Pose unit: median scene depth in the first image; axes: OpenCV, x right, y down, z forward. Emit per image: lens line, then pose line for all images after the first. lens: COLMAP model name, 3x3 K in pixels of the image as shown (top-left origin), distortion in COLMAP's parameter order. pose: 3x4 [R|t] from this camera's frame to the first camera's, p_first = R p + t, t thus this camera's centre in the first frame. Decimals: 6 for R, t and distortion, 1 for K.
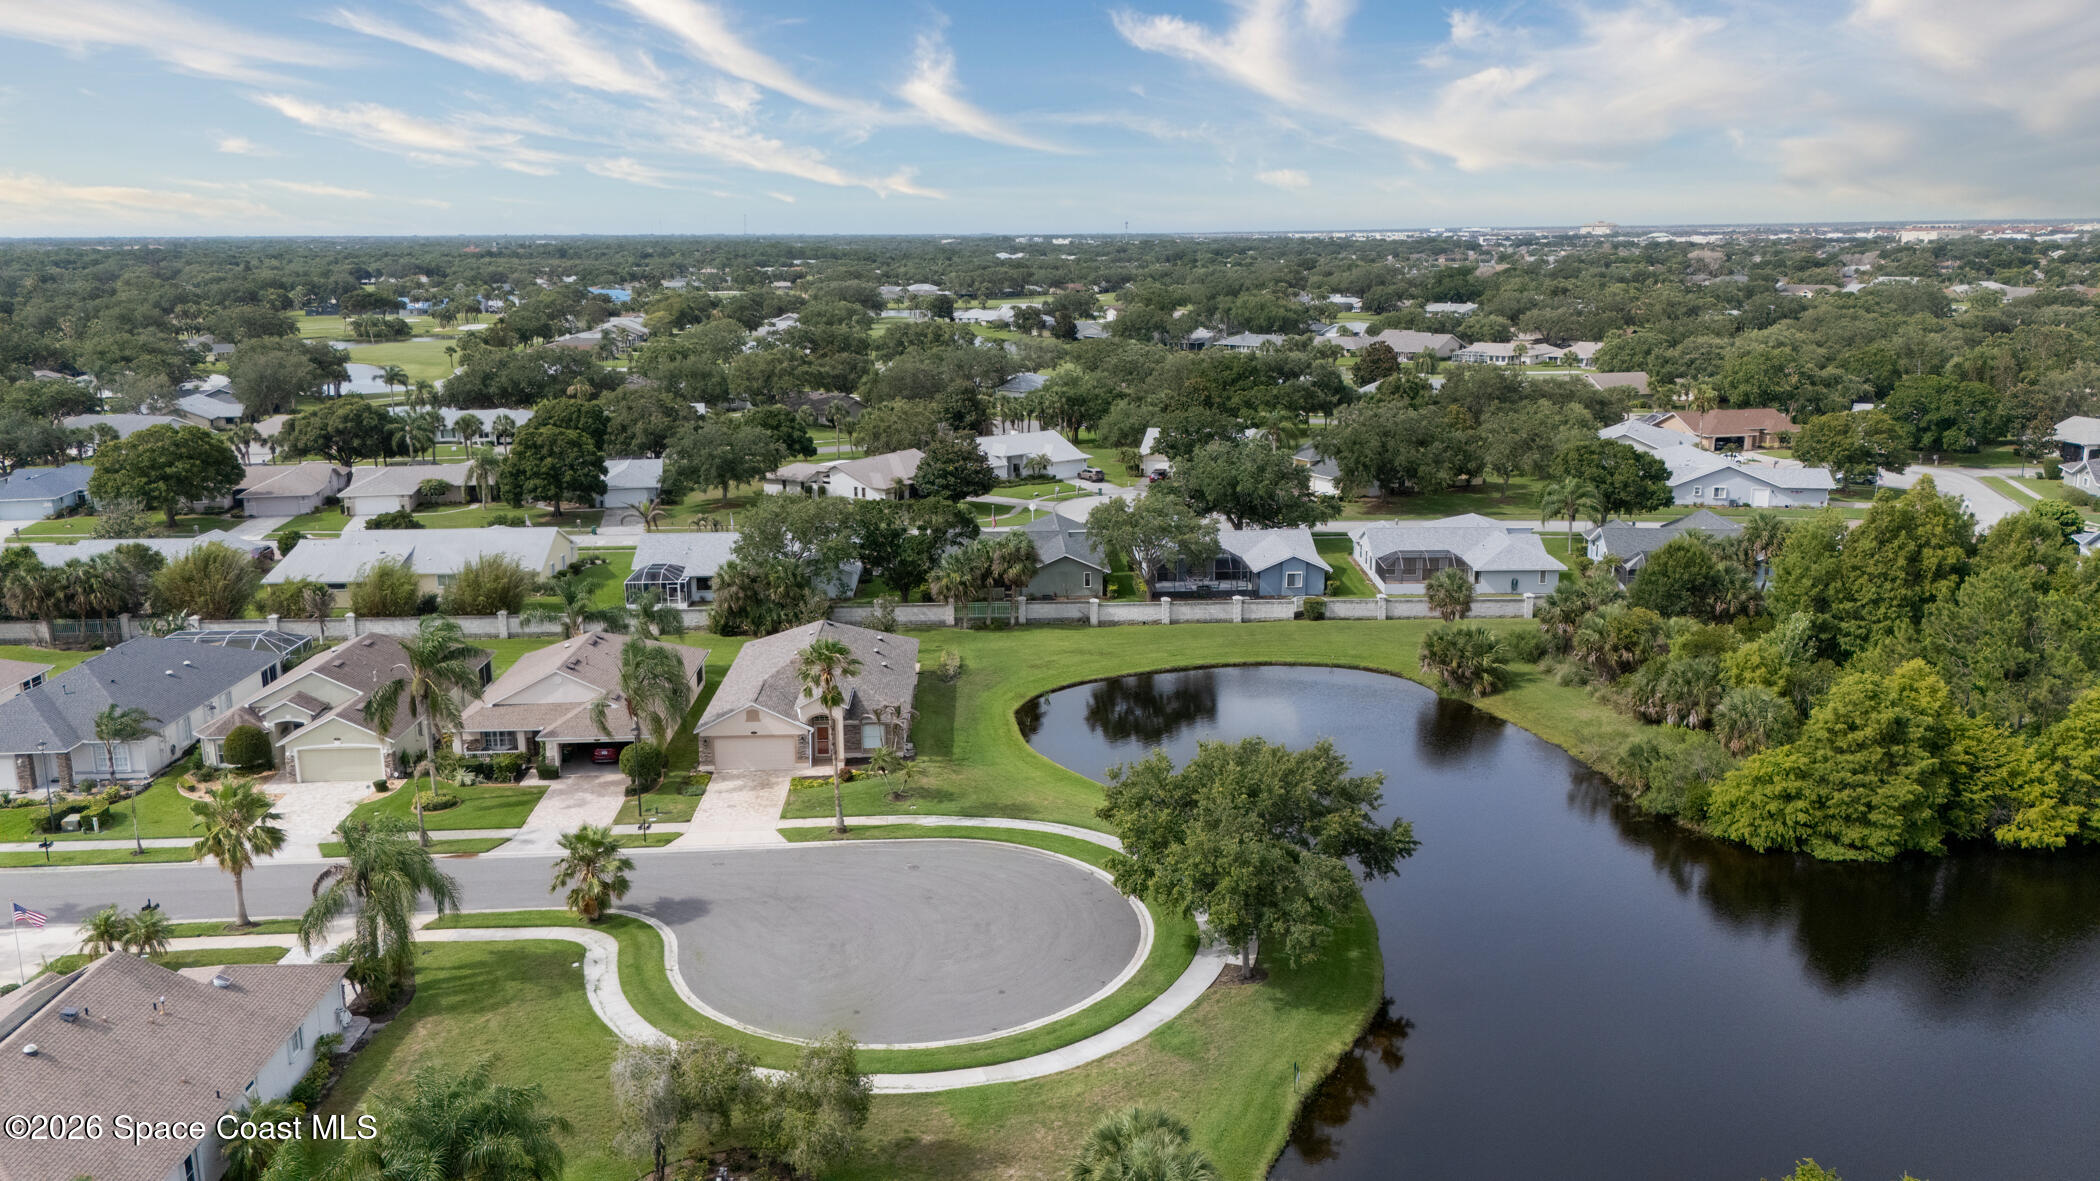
lens RADIAL K [[1638.8, 0, 1033.2], [0, 1638.8, 527.4], [0, 0, 1]] dist [0.113564, -0.162497]
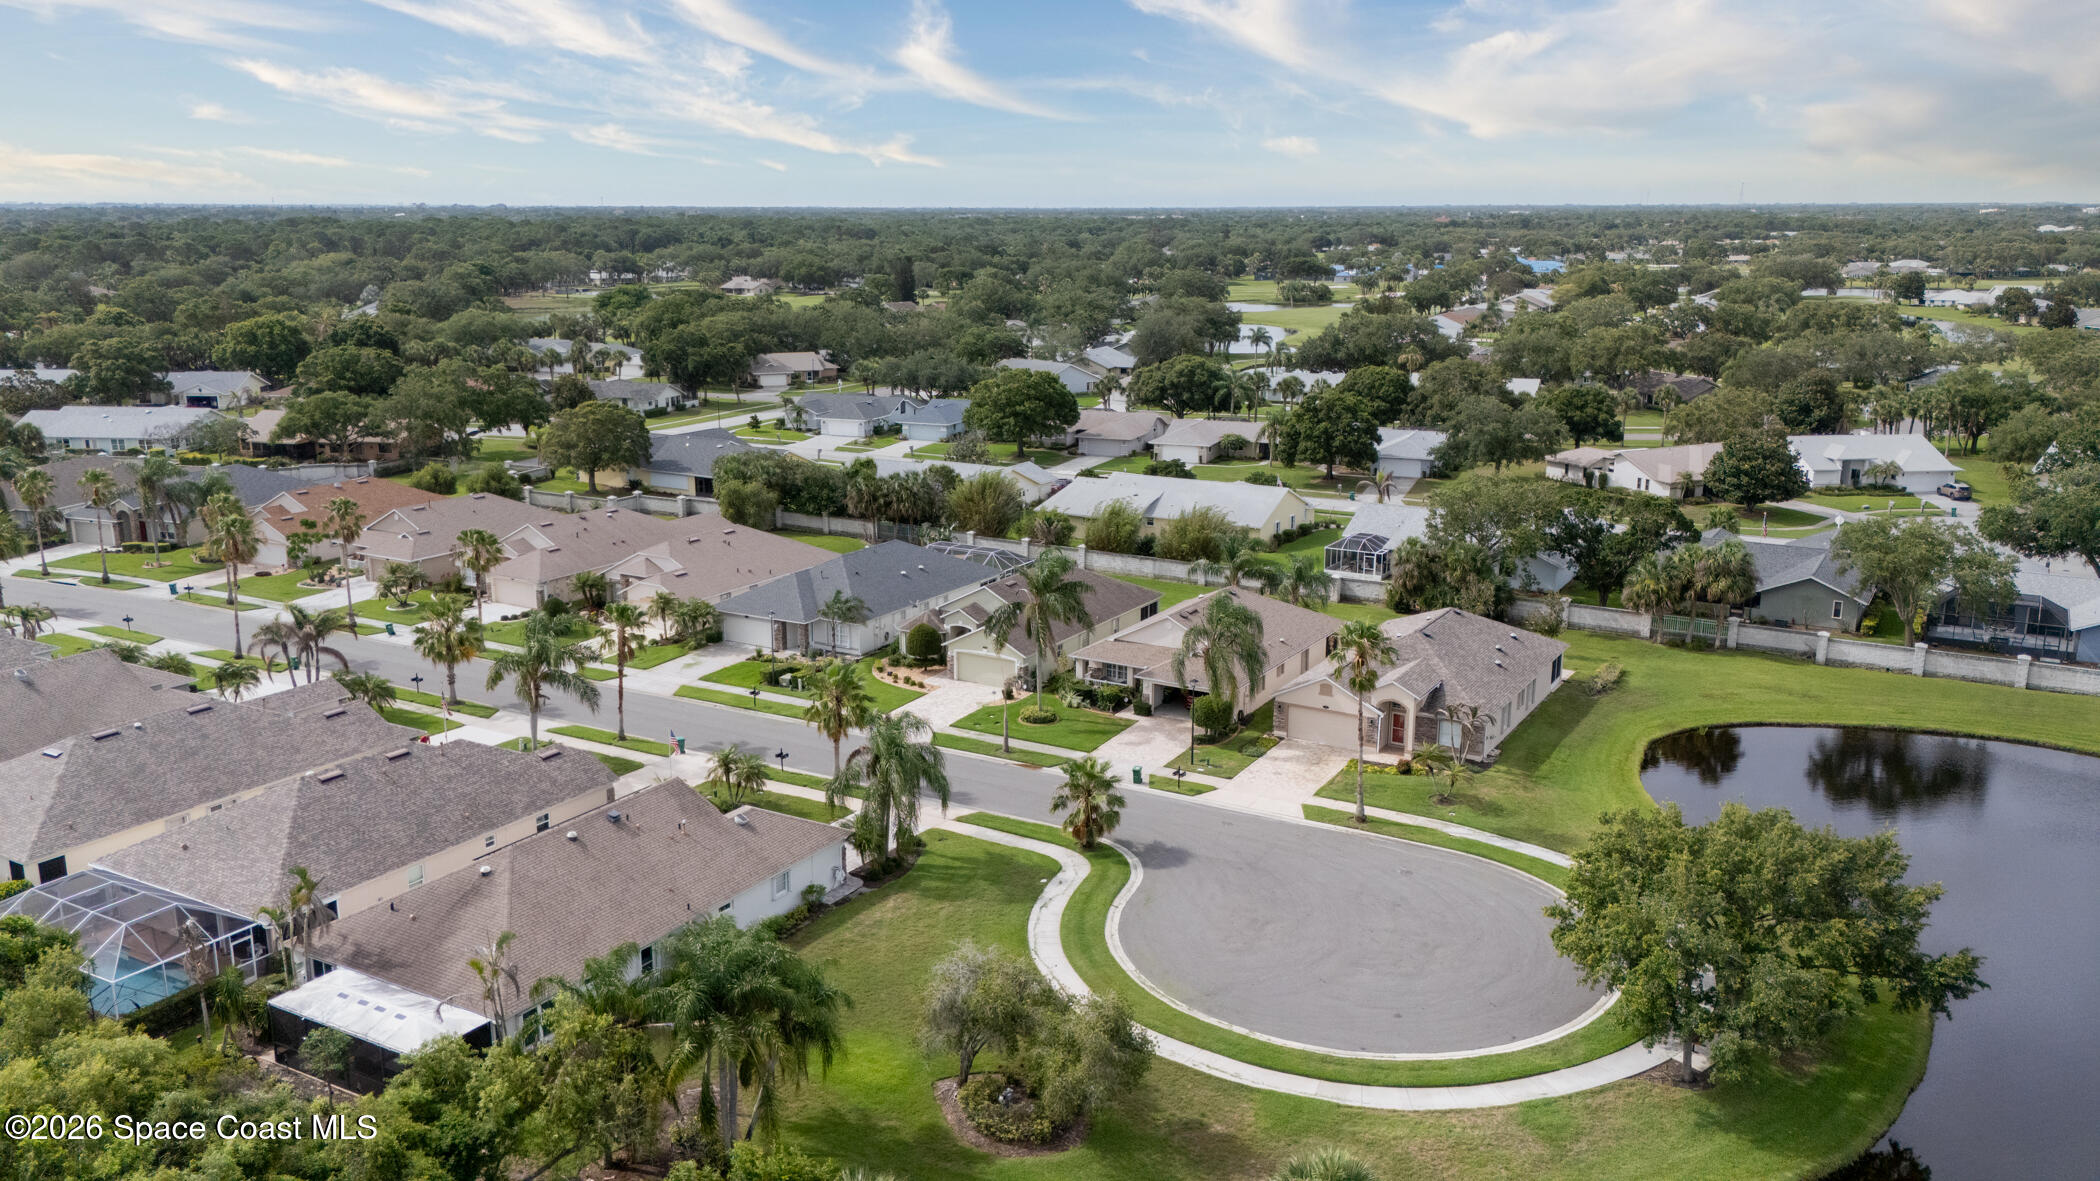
lens RADIAL K [[1638.8, 0, 1033.2], [0, 1638.8, 527.4], [0, 0, 1]] dist [0.113564, -0.162497]
pose [[0.831043, 0.112519, -0.544709, 0.159621], [-0.103230, 0.993512, 0.047733, -0.008892], [0.546545, 0.016562, 0.837266, 0.054455]]
